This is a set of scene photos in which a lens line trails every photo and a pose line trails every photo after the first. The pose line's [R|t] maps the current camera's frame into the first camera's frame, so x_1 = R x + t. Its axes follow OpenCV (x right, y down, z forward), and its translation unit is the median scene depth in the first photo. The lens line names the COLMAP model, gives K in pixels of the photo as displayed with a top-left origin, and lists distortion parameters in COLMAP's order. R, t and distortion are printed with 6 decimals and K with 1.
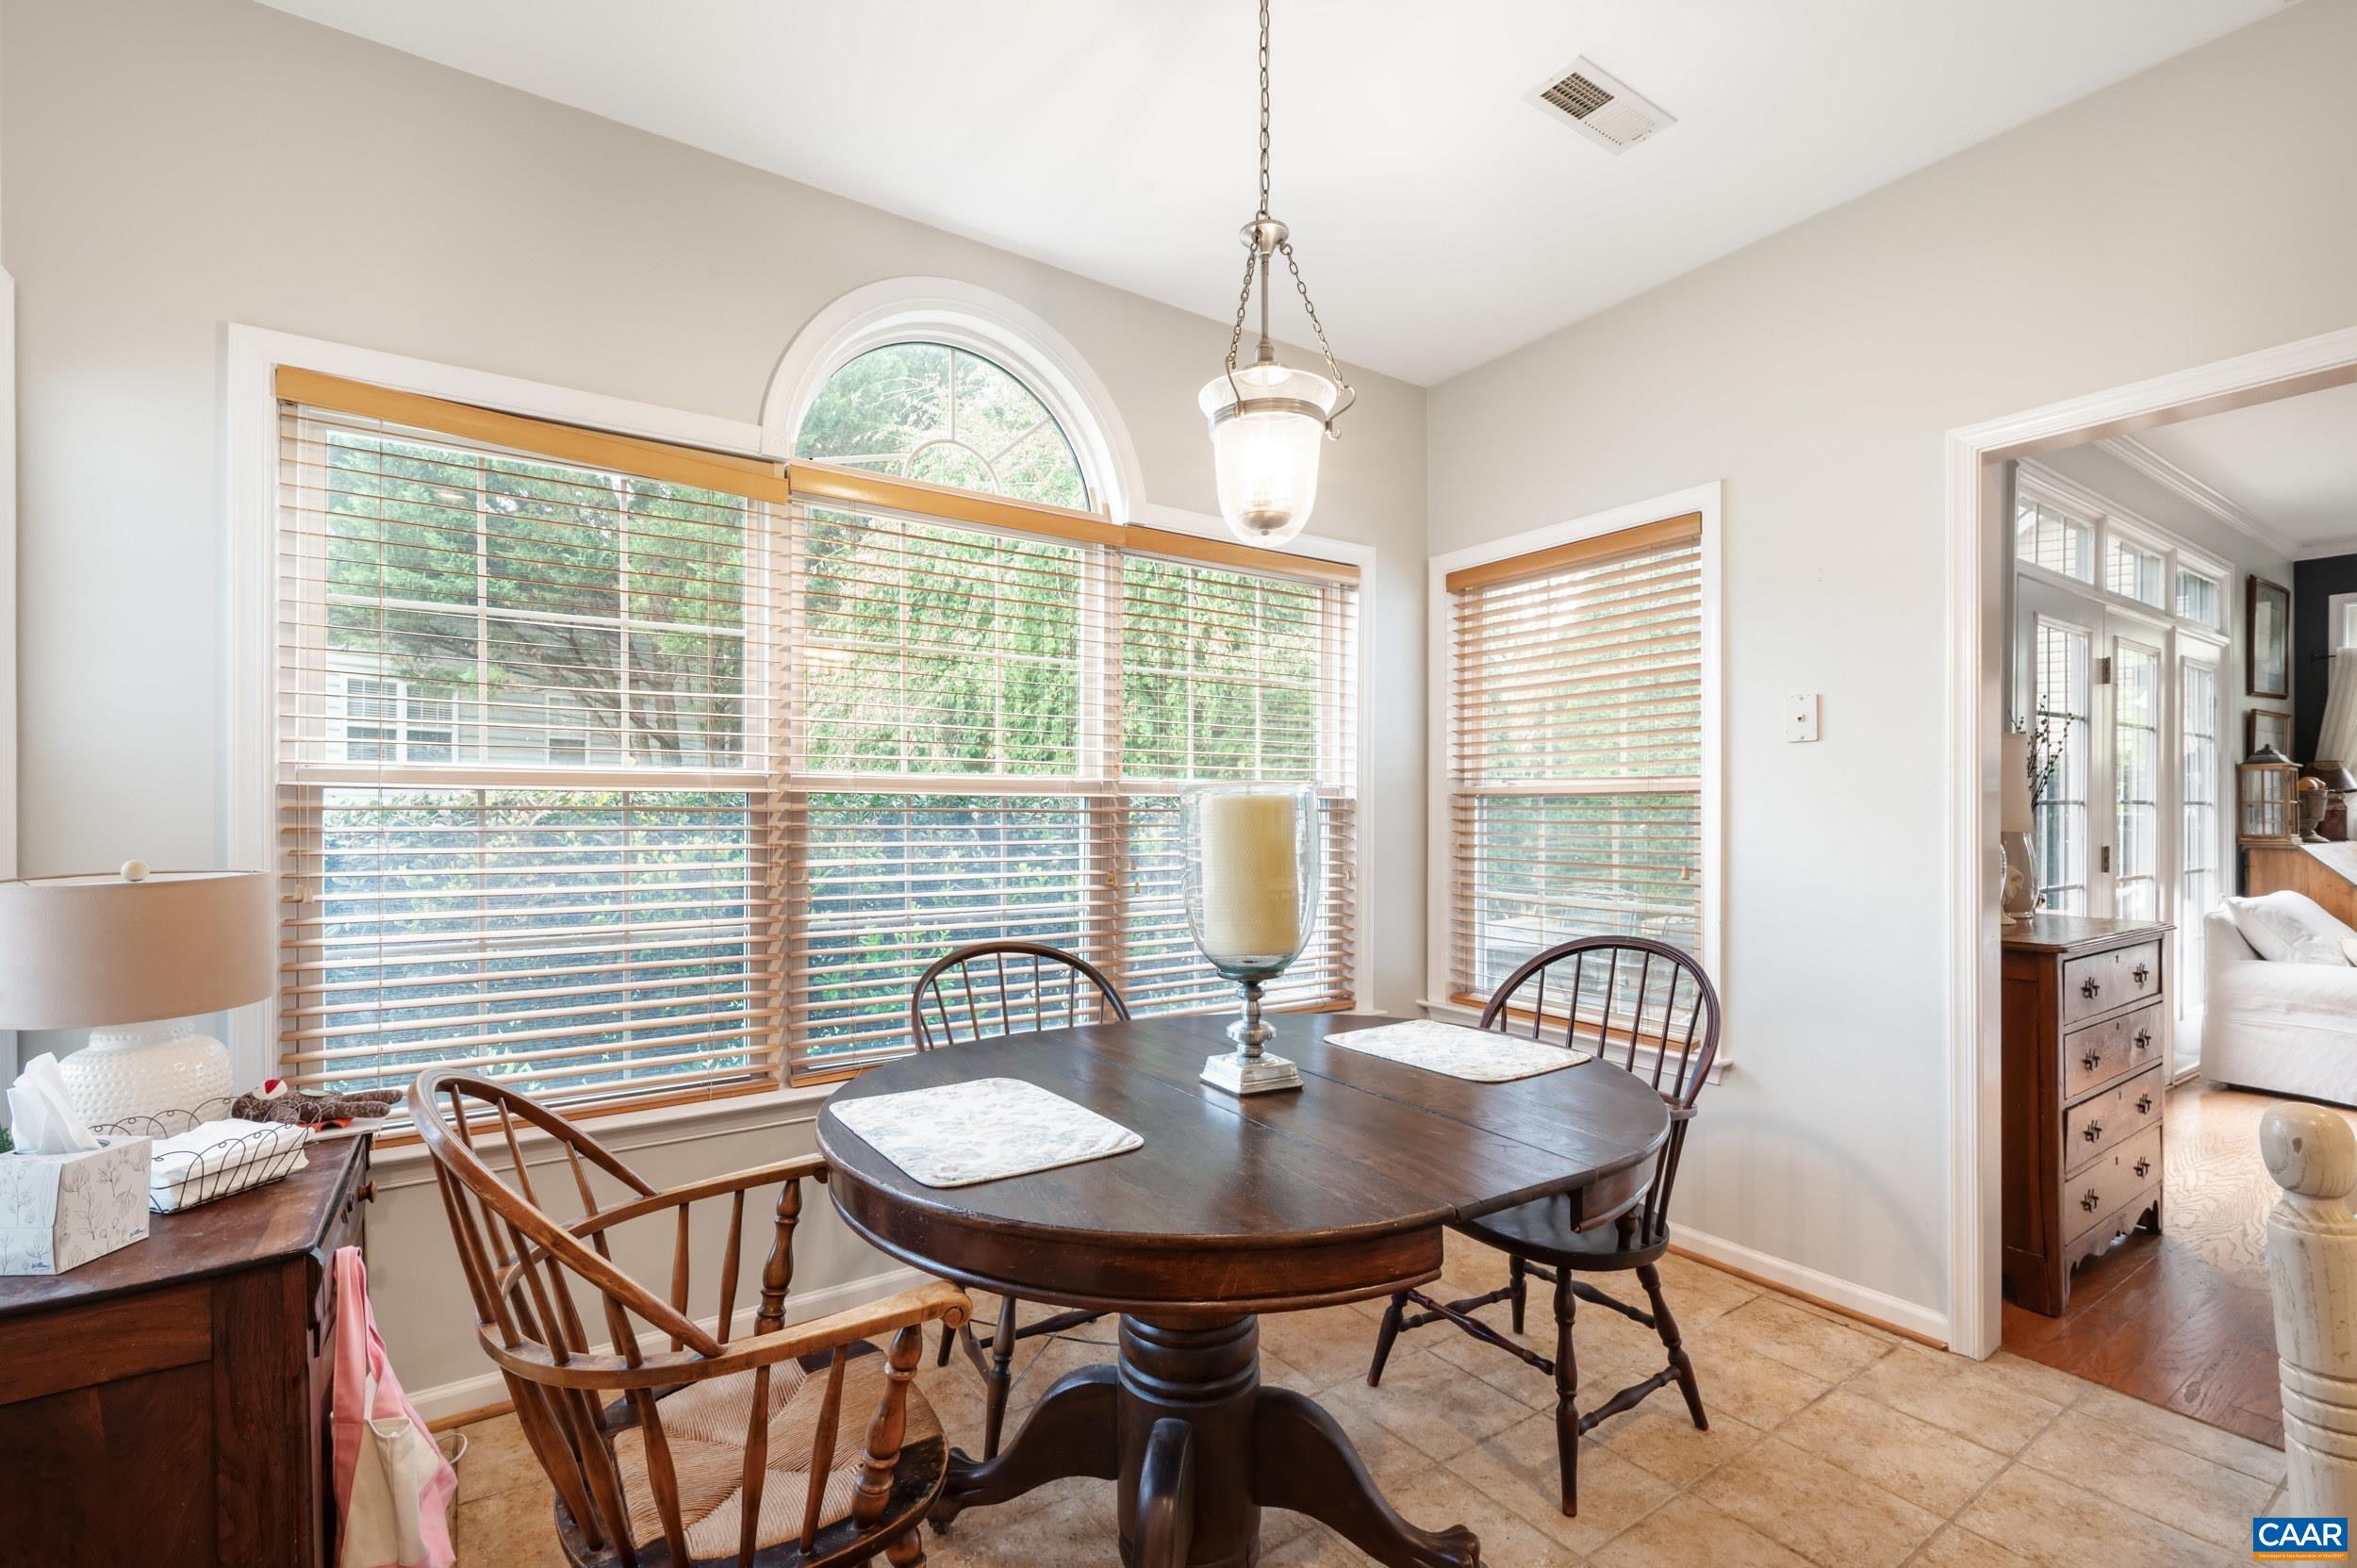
lens RADIAL K [[1055.2, 0, 1175.9], [0, 1055.2, 803.9], [0, 0, 1]] dist [-0.000242, -0.000396]
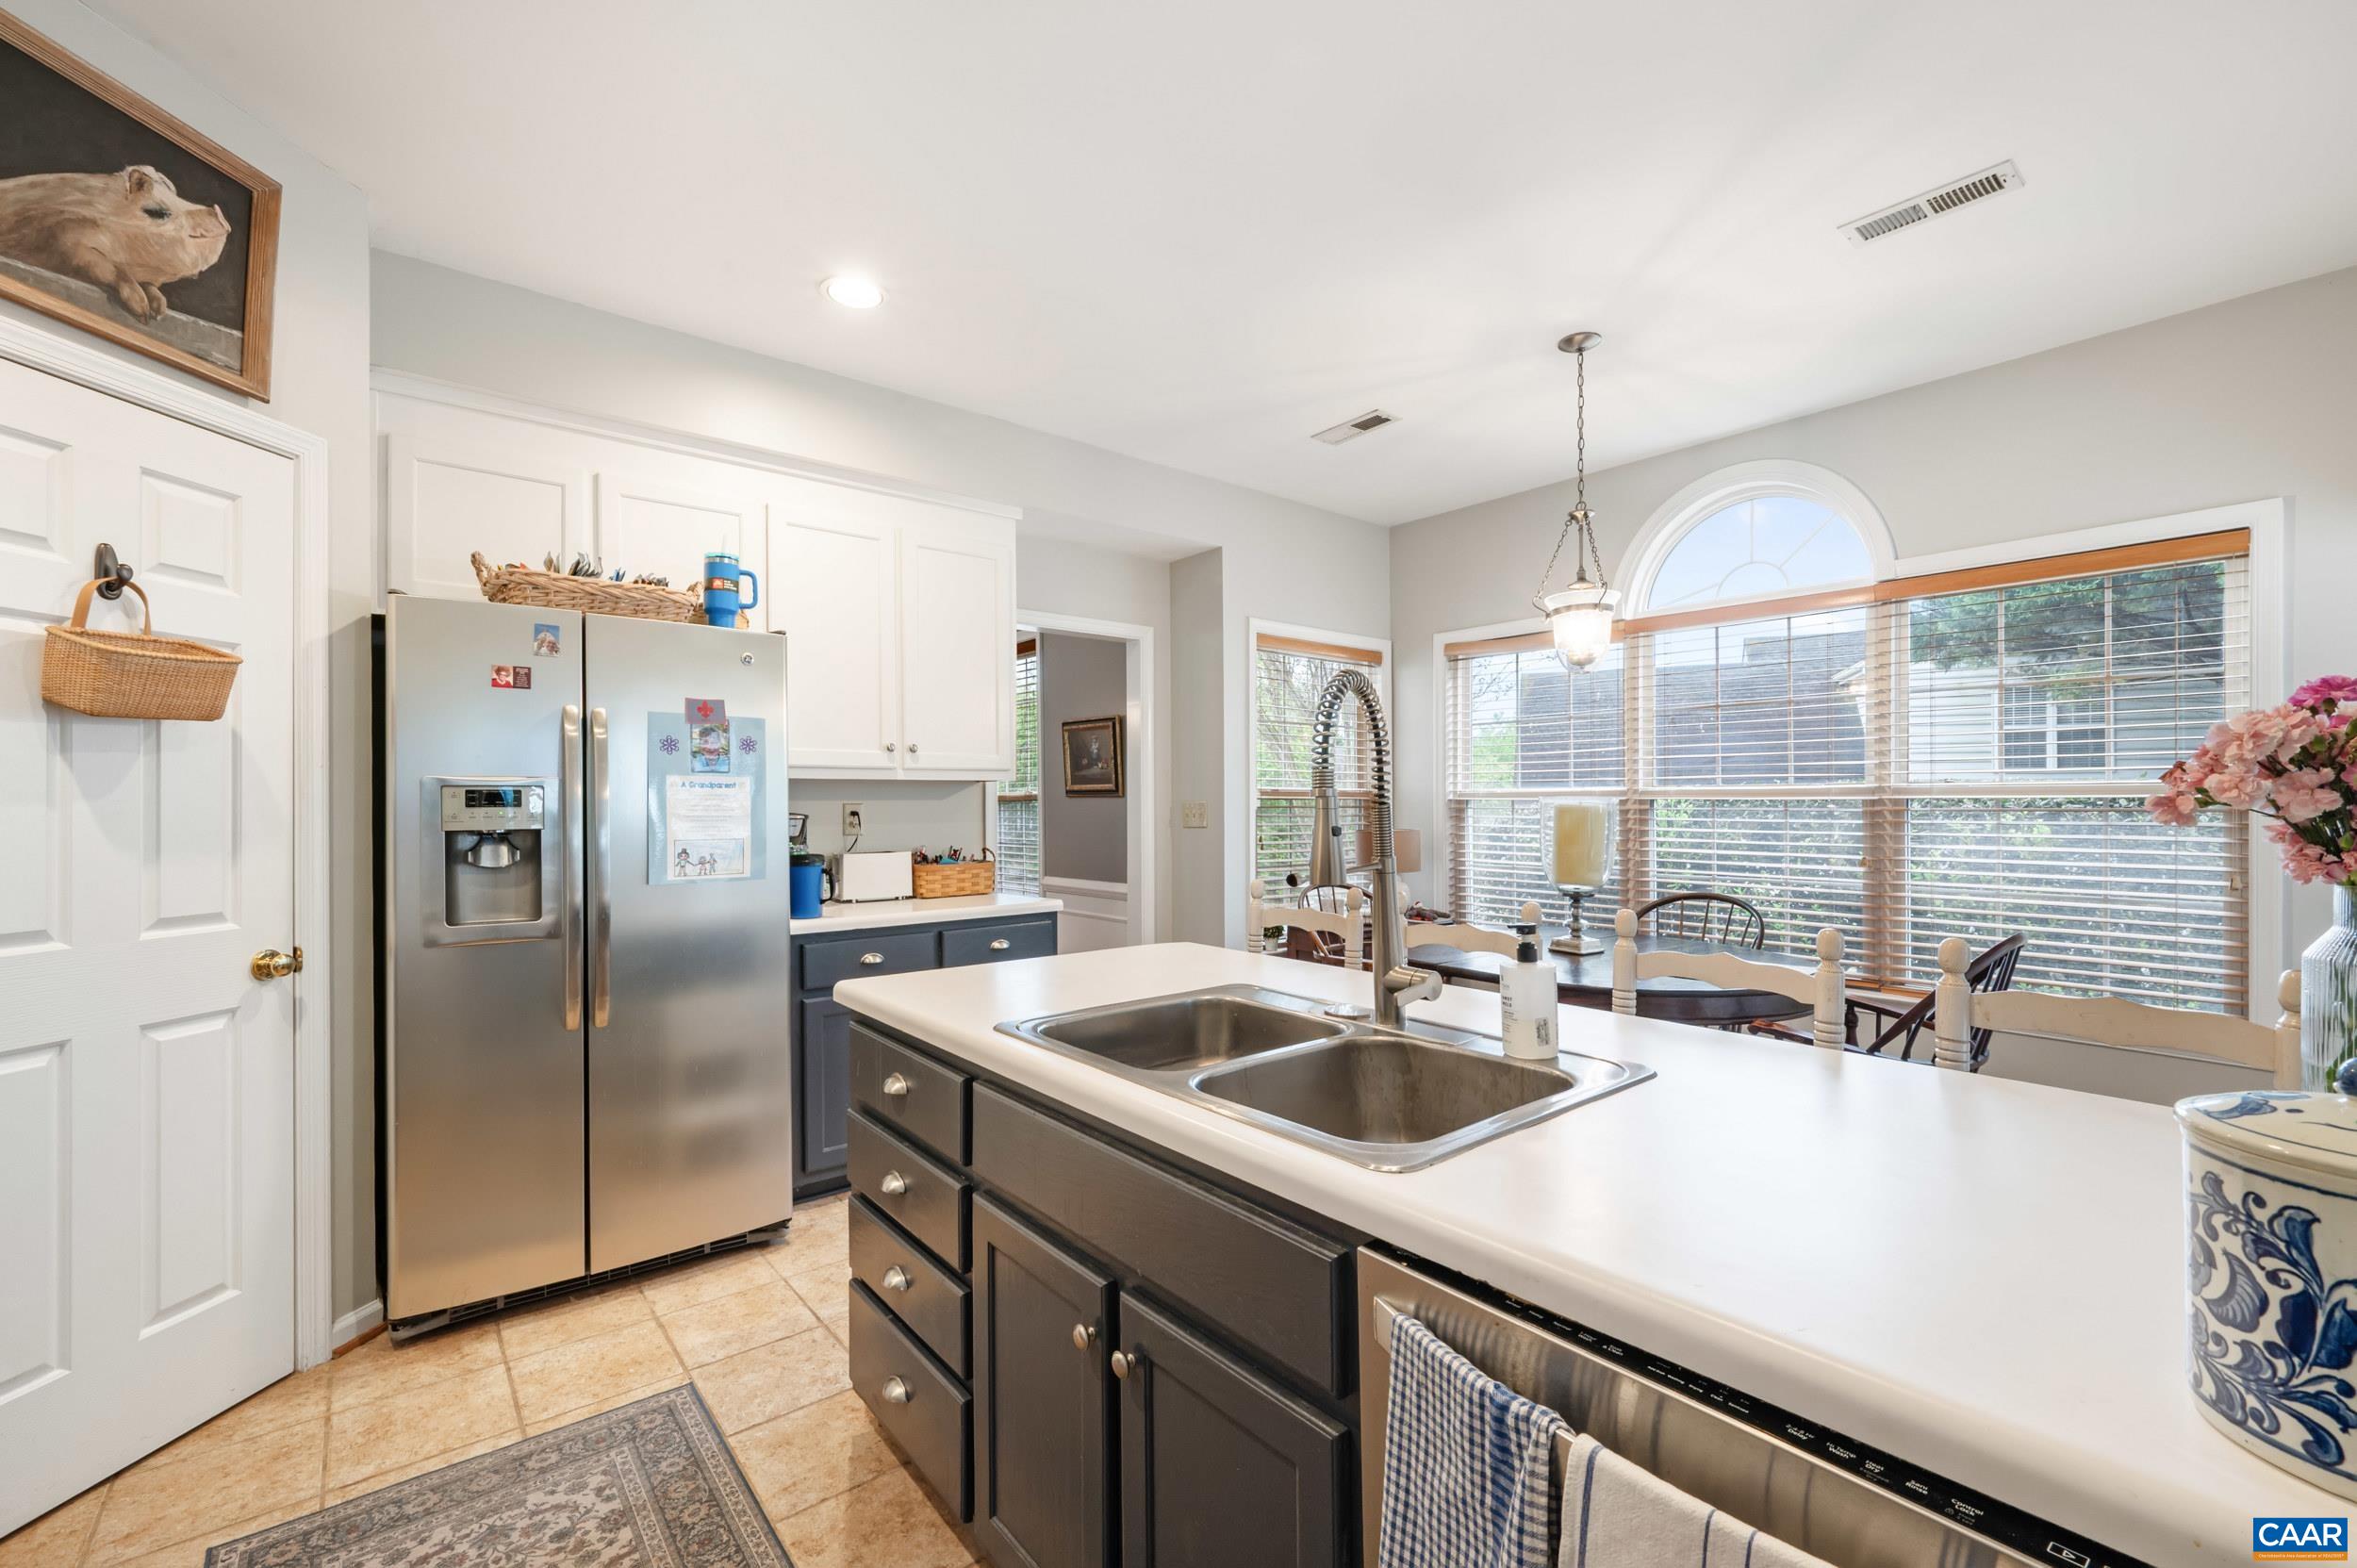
lens RADIAL K [[1022.4, 0, 1210.3], [0, 1022.4, 803.6], [0, 0, 1]] dist [-0.001229, 0.000955]
pose [[0.103404, -0.001192, -0.994639, 1.202252], [0.007992, 0.999968, -0.000368, -0.007982], [0.994607, -0.007911, 0.103410, 0.084693]]
